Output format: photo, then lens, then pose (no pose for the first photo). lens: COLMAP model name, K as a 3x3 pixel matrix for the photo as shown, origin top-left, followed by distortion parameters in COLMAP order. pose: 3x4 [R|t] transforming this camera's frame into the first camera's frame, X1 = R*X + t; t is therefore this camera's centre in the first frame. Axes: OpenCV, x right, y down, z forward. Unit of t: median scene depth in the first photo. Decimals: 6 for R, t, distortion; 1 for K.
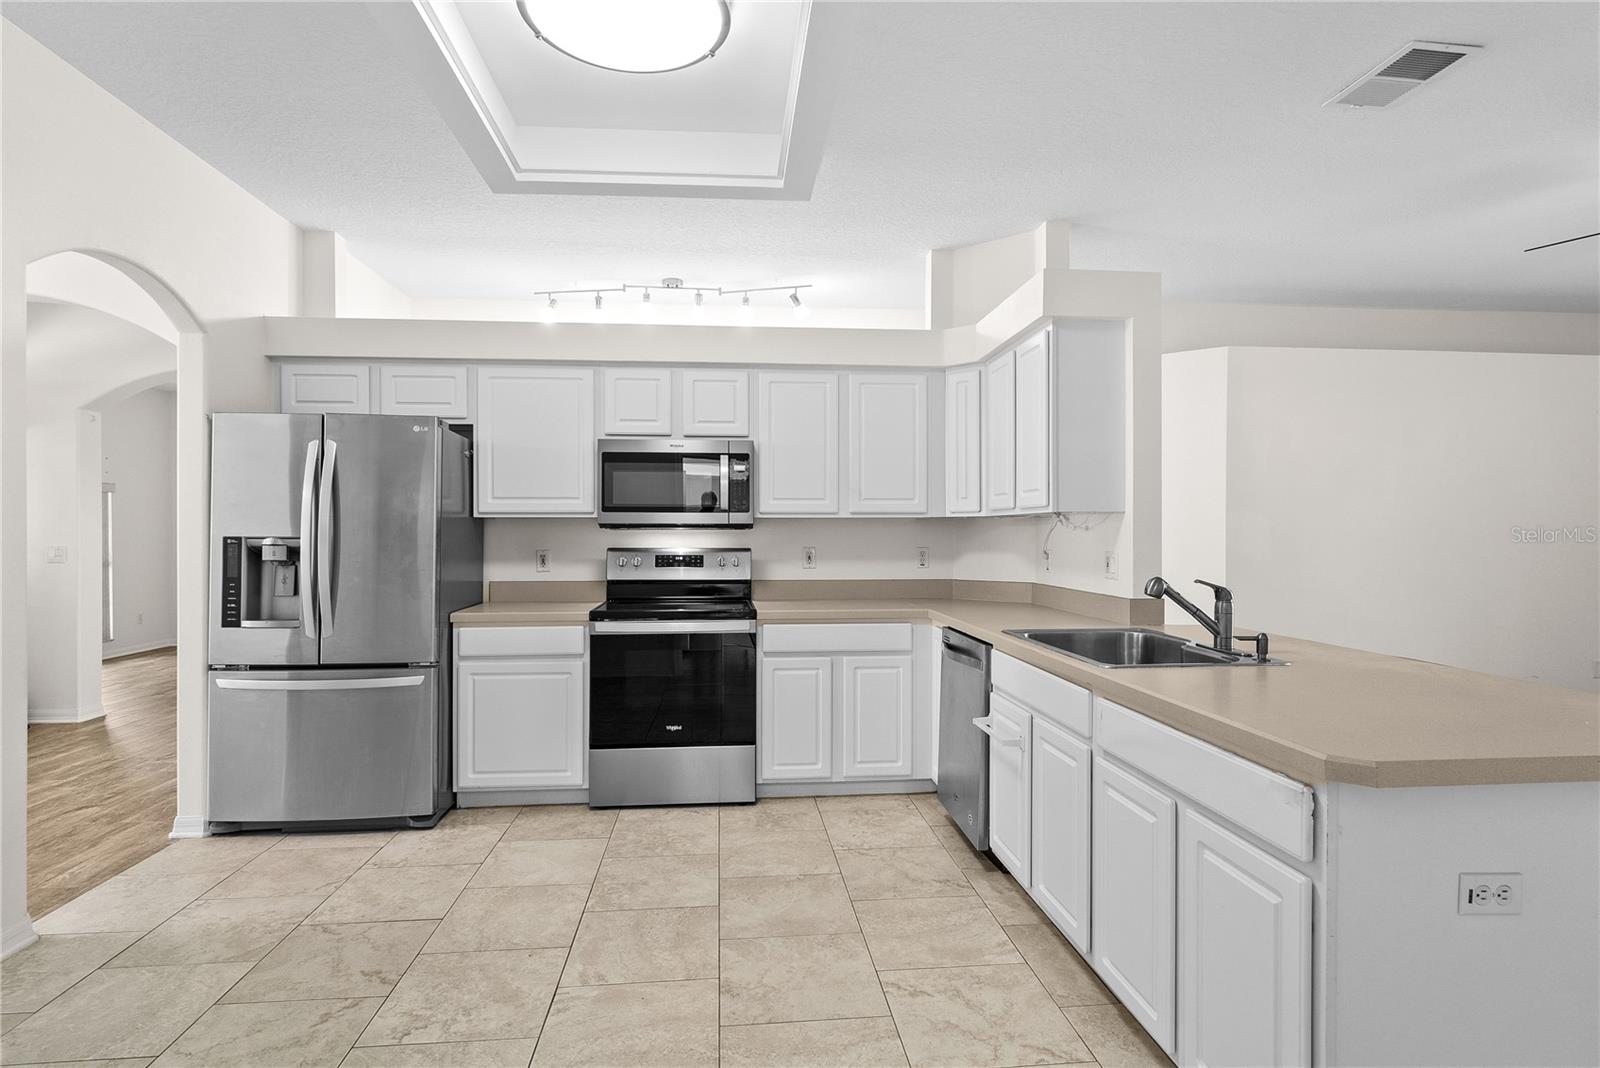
lens RADIAL K [[833.3, 0, 796.5], [0, 833.3, 532.6], [0, 0, 1]] dist [-0.006691, 0.000463]
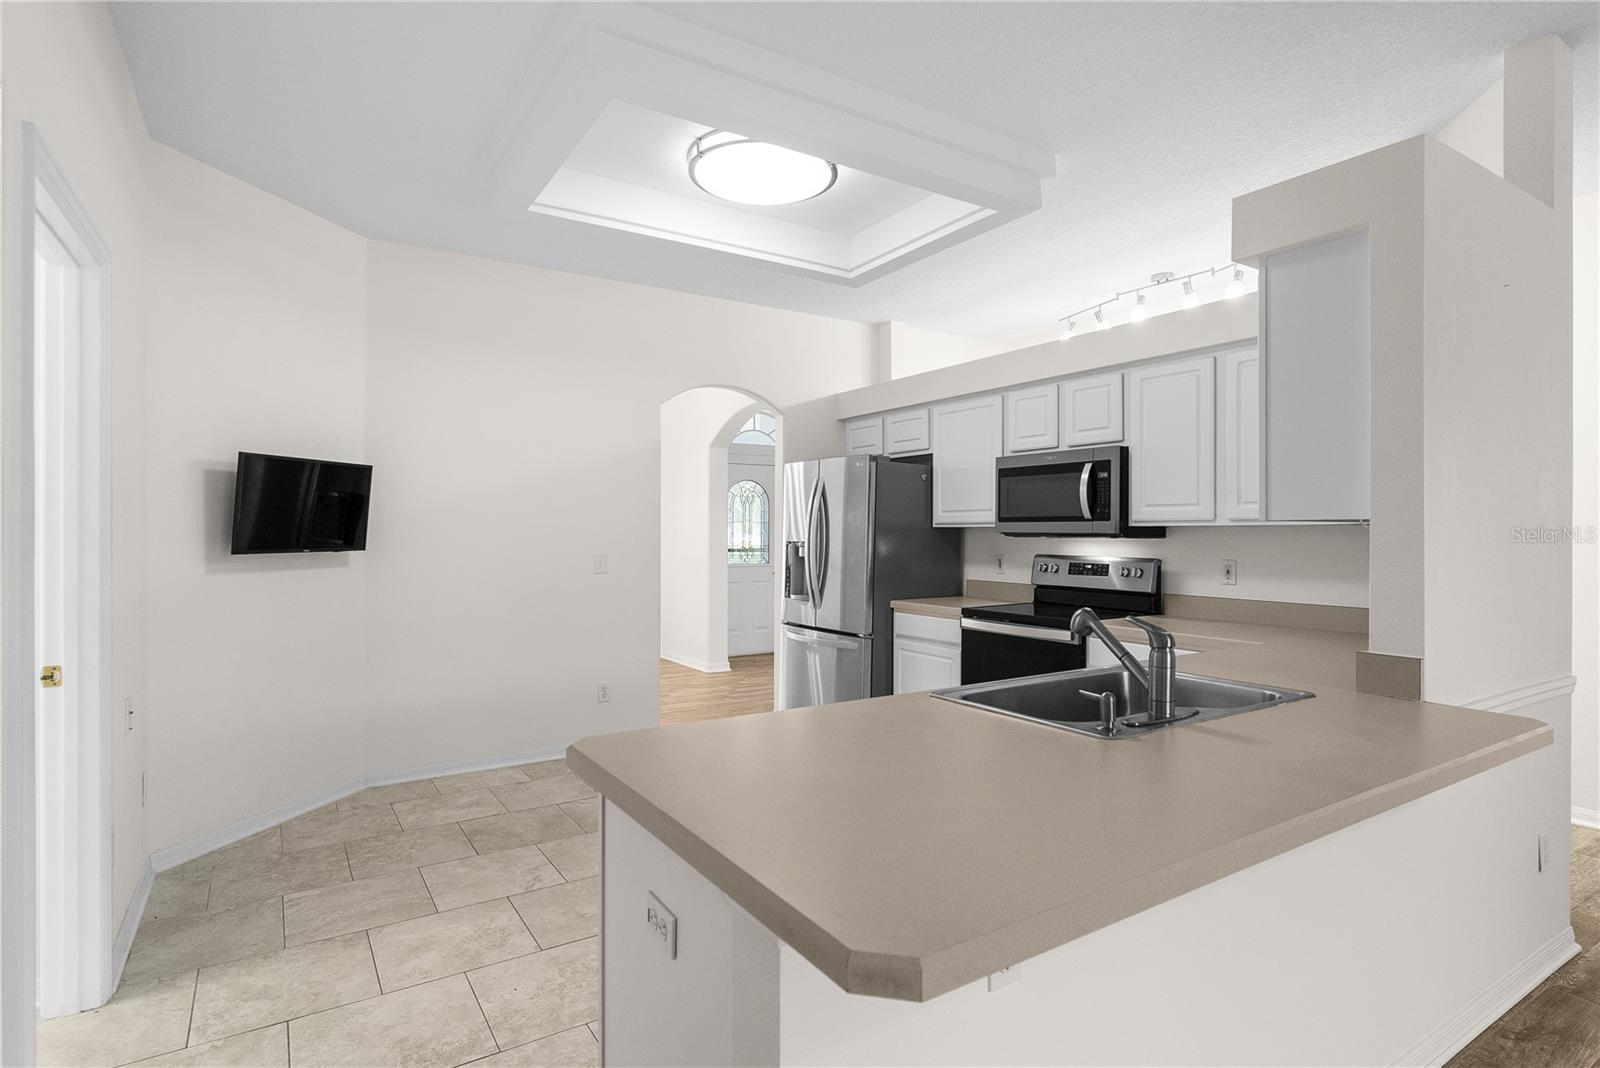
lens RADIAL K [[833.3, 0, 806.2], [0, 833.3, 524.2], [0, 0, 1]] dist [-0.006691, 0.000463]
pose [[0.460897, -0.004858, -0.887440, 0.637814], [0.002854, 0.999988, -0.003992, -0.018459], [0.887449, -0.000693, 0.460906, 0.249663]]
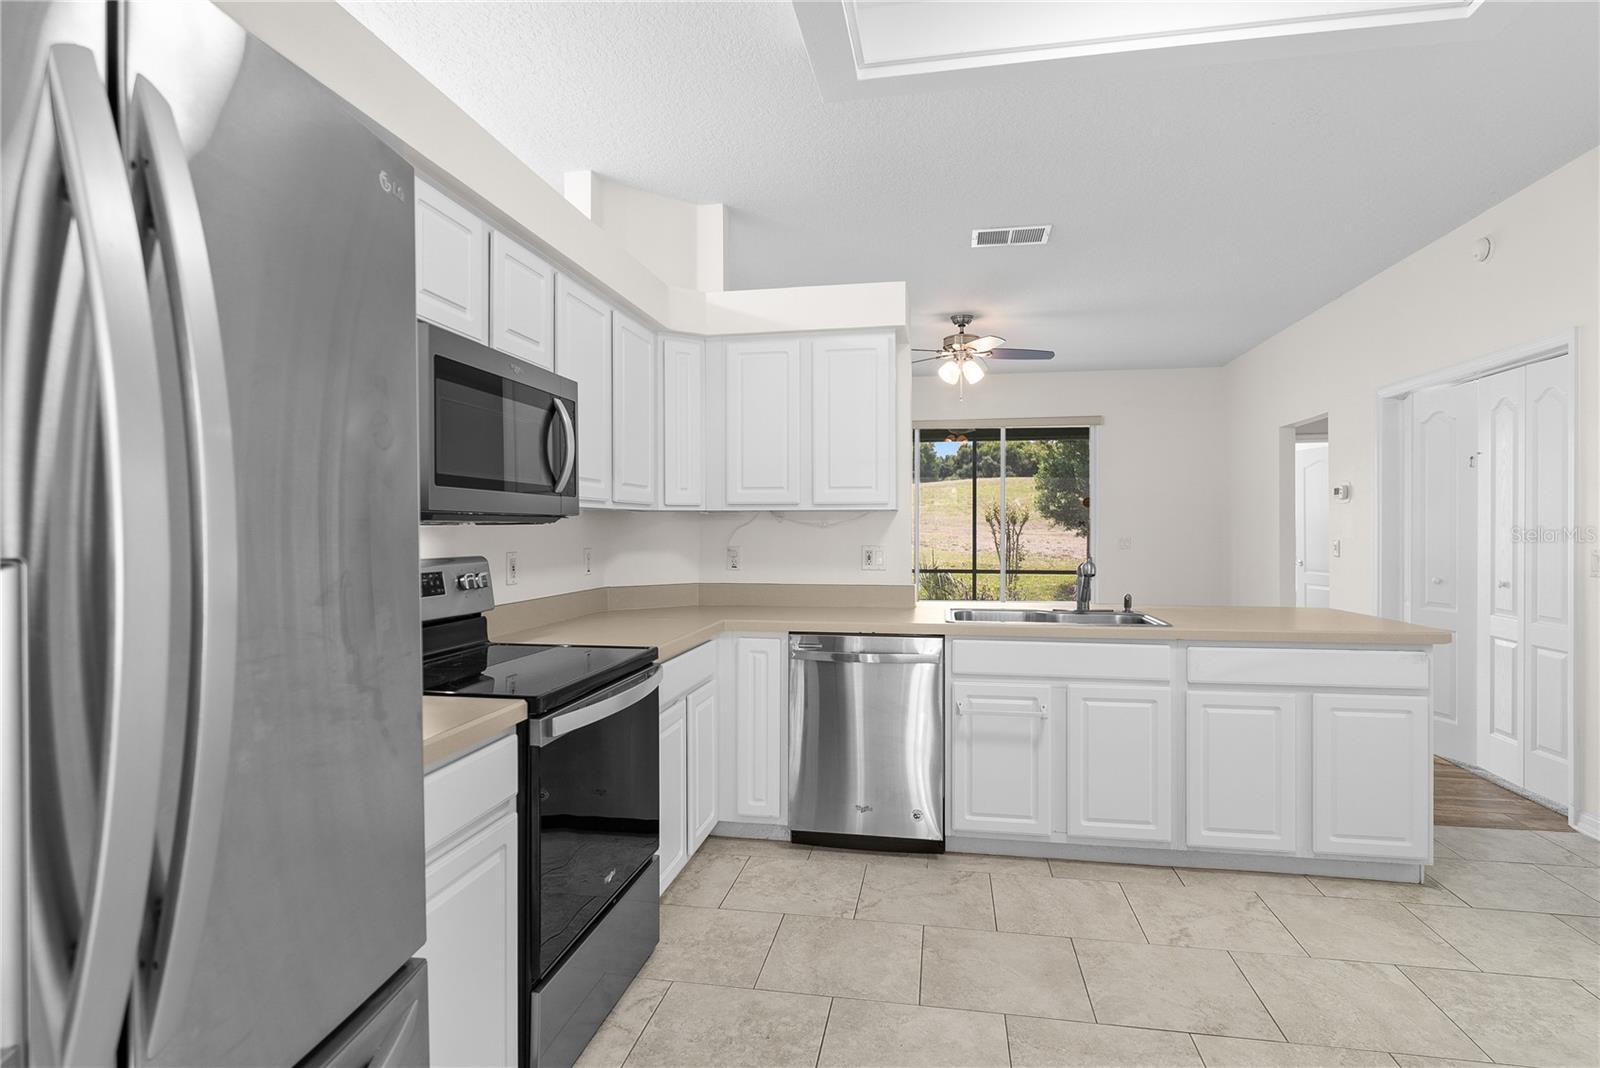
lens RADIAL K [[833.3, 0, 802.6], [0, 833.3, 529.4], [0, 0, 1]] dist [-0.006691, 0.000463]
pose [[0.263247, -0.003484, 0.964722, -0.613815], [0.003426, 0.999991, 0.002676, -0.001293], [-0.964722, 0.002601, 0.263256, 0.680832]]
